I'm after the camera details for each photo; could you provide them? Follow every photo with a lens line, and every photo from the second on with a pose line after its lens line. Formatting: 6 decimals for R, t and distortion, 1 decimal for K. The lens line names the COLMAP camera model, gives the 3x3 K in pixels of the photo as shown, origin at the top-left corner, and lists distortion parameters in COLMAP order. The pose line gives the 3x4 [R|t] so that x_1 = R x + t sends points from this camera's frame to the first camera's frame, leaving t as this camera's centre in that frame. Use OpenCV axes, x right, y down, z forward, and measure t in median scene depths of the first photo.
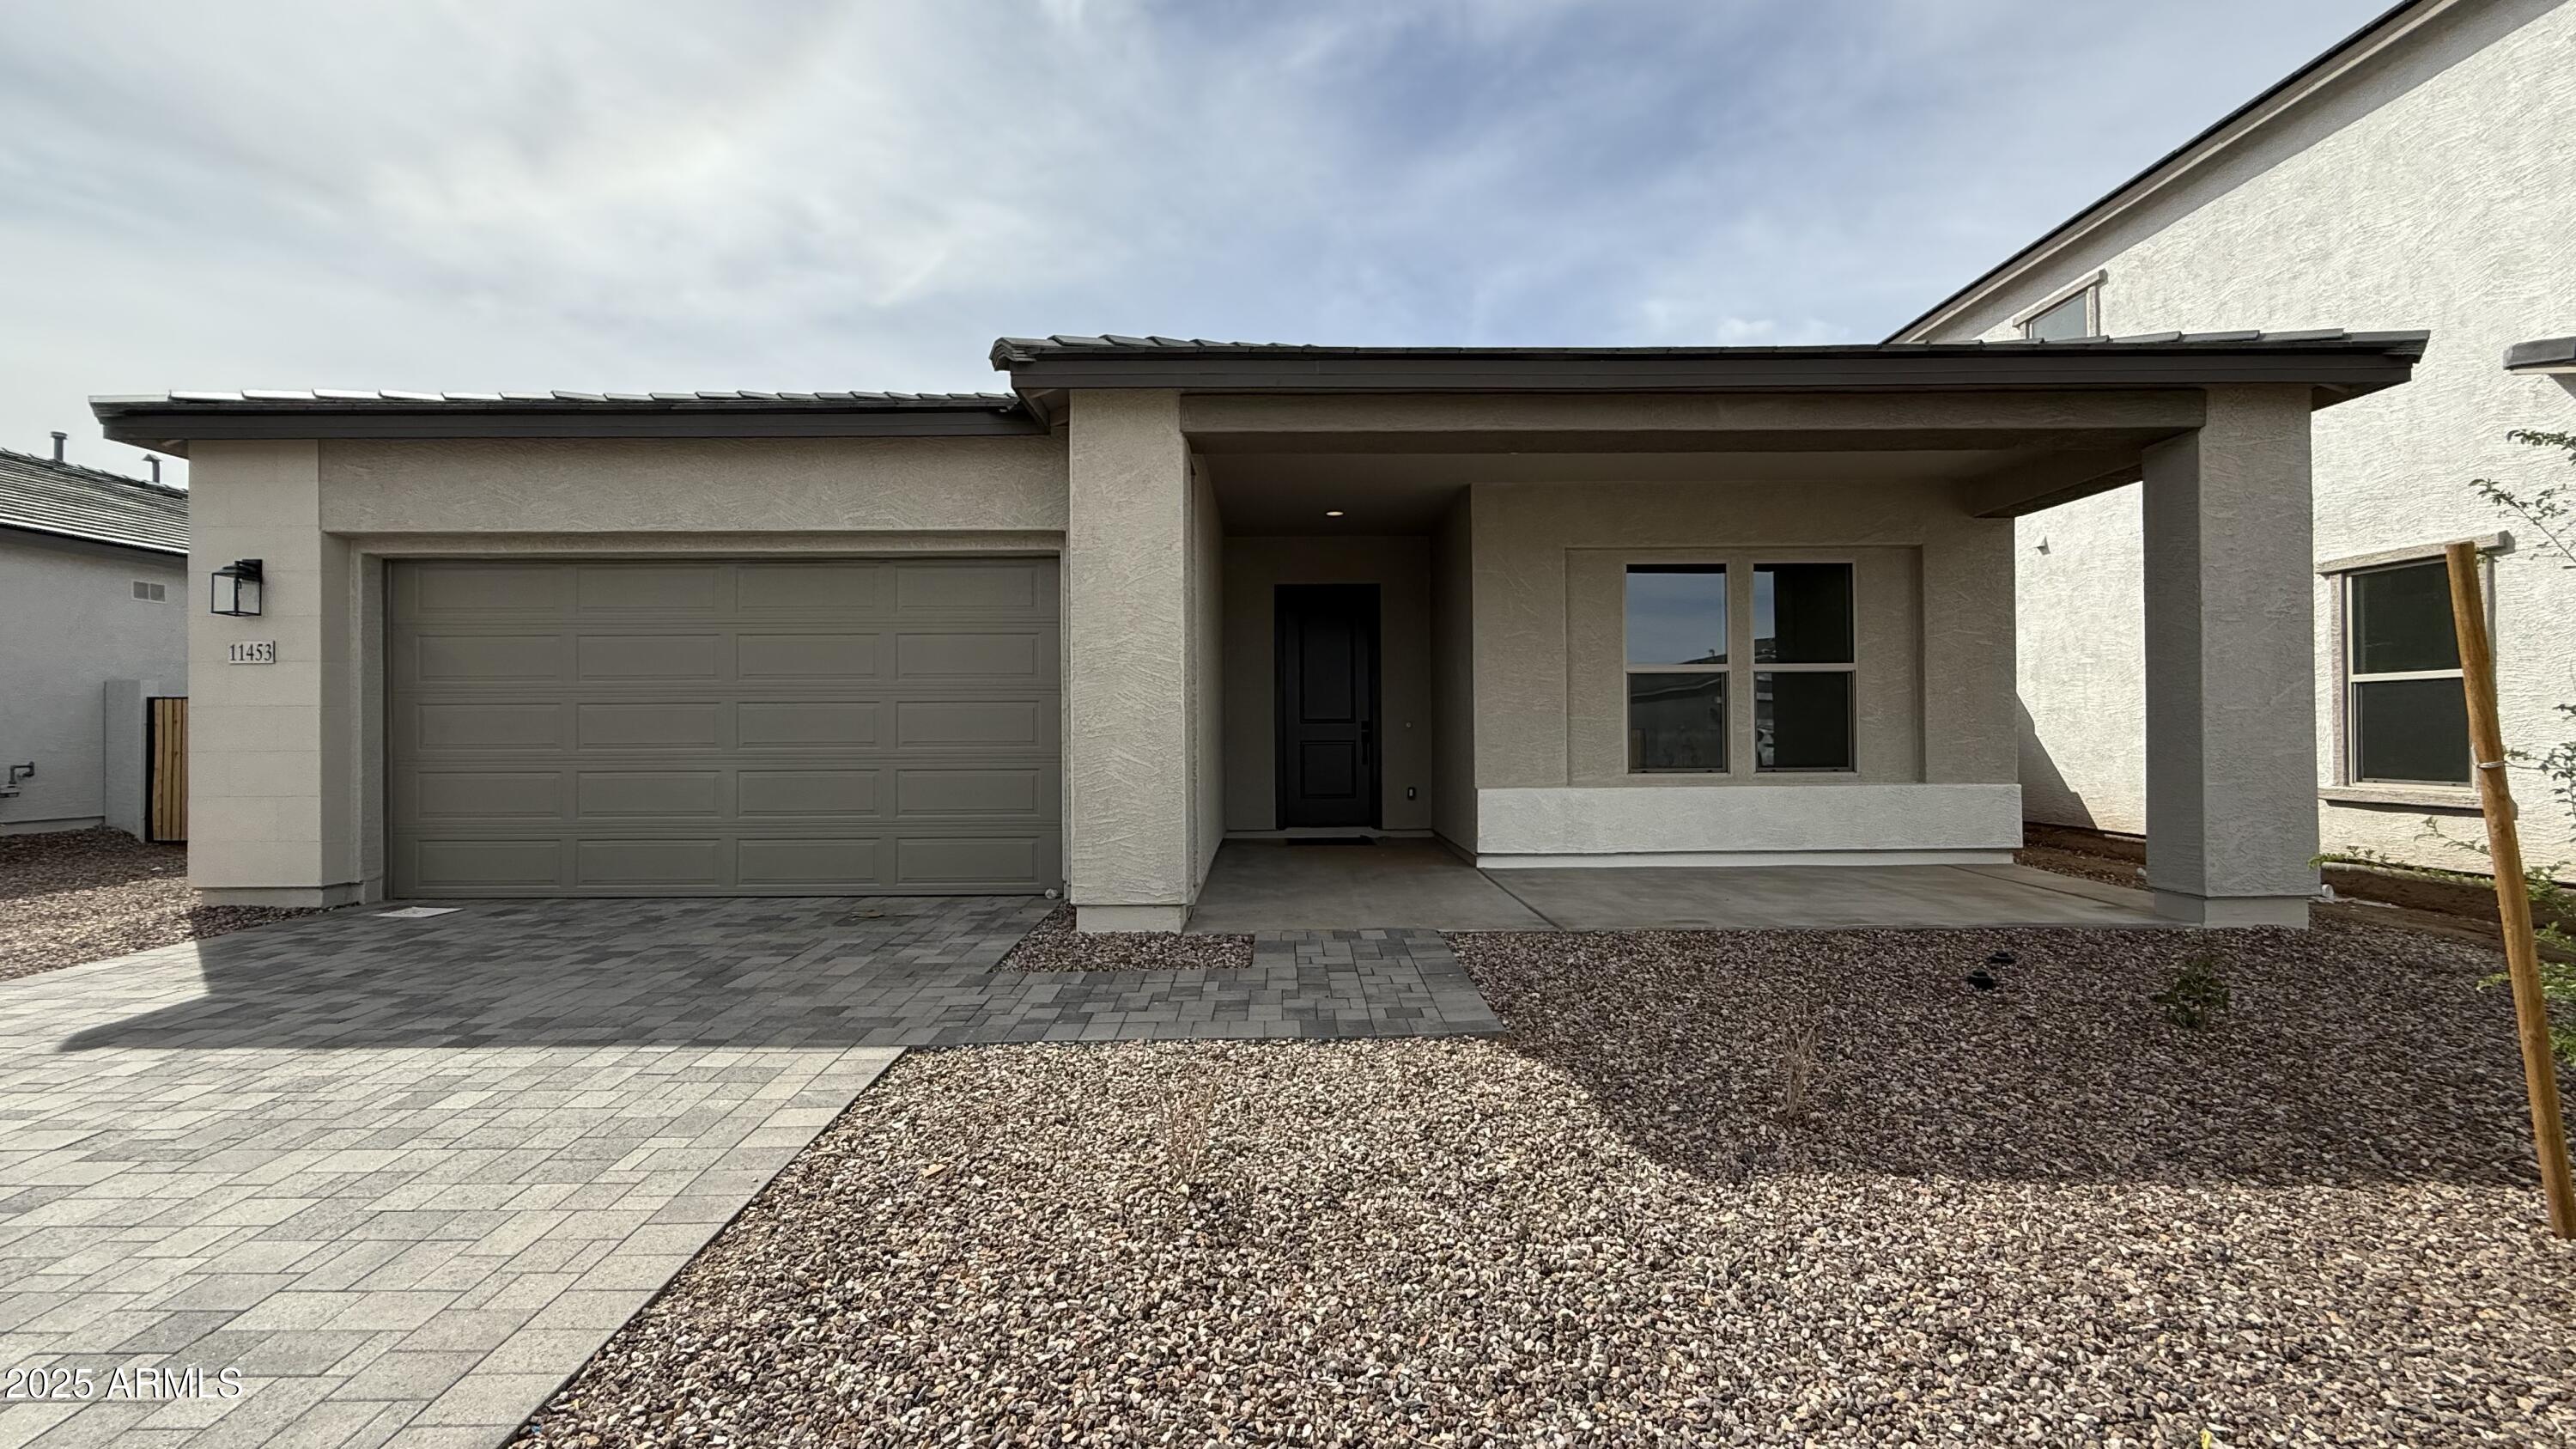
lens RADIAL K [[1024.5, 0, 1283.3], [0, 1024.5, 728.1], [0, 0, 1]] dist [-0.003644, -0.000003]
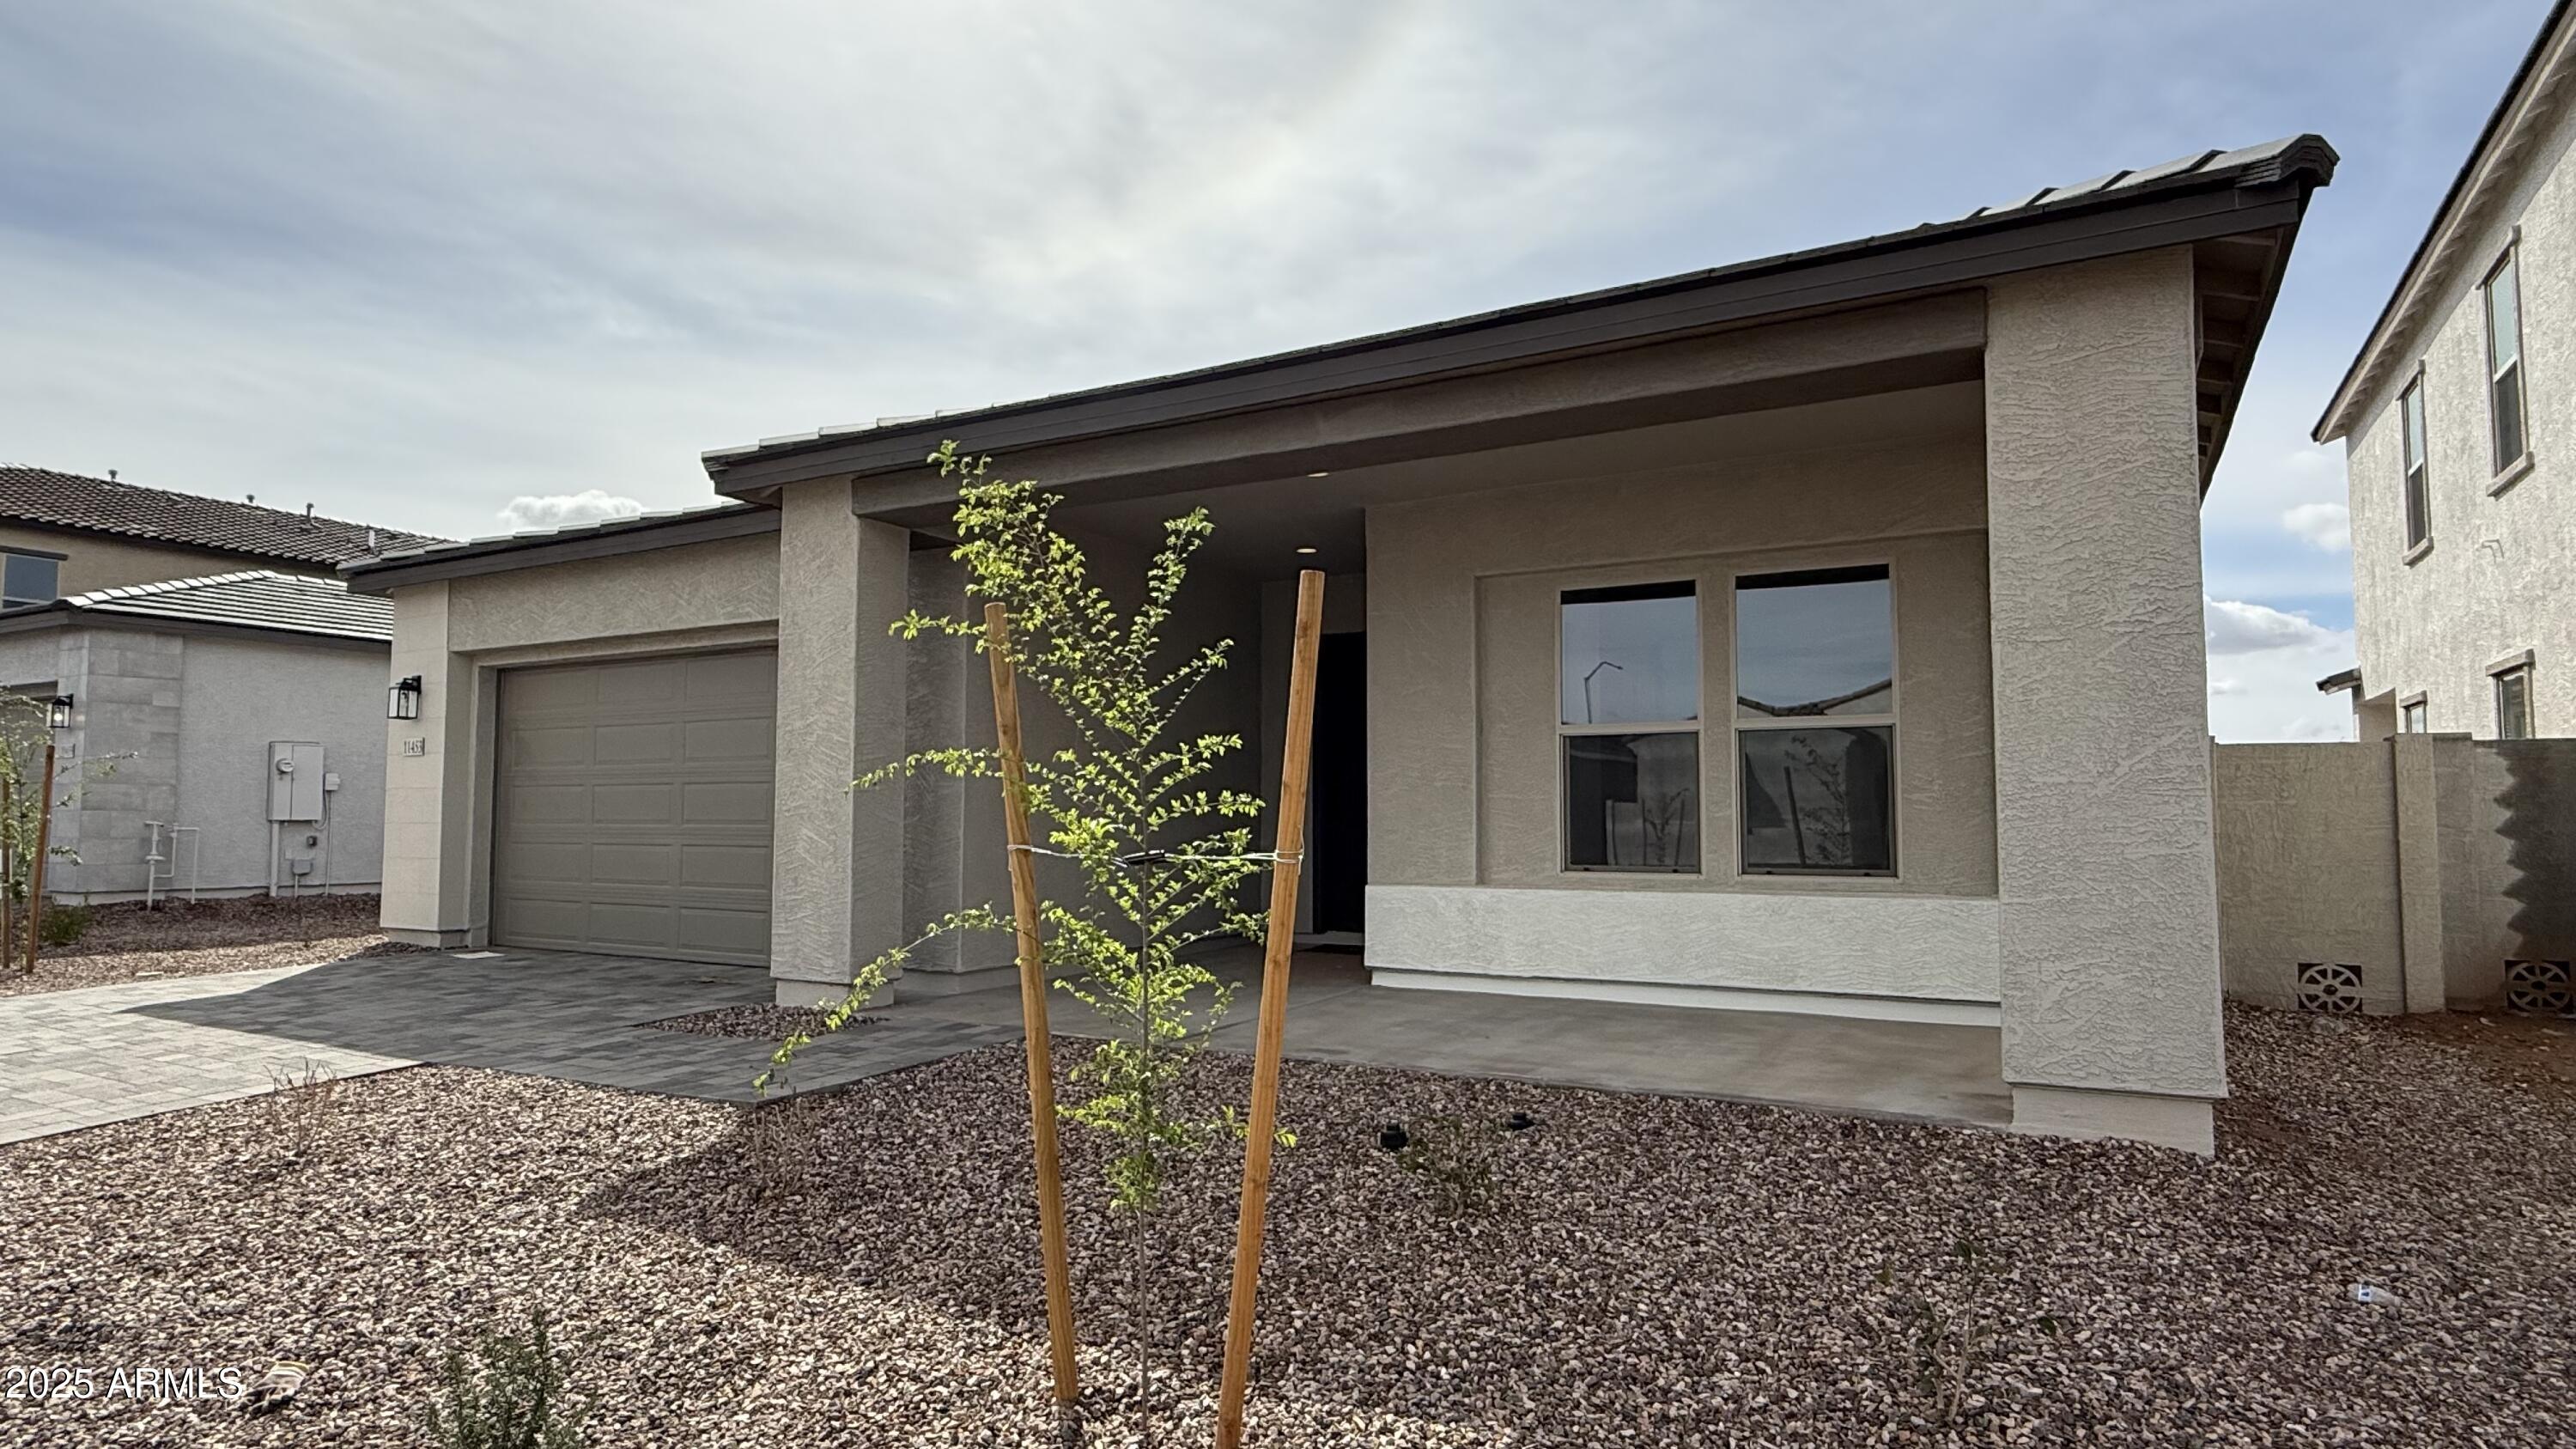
lens RADIAL K [[1401.1, 0, 1293.3], [0, 1401.1, 722.6], [0, 0, 1]] dist [-0.000465, -0.000788]
pose [[0.863359, -0.027464, -0.503842, 0.798930], [-0.003915, 0.998123, -0.061117, -0.000253], [0.504575, 0.054739, 0.861631, 0.023732]]
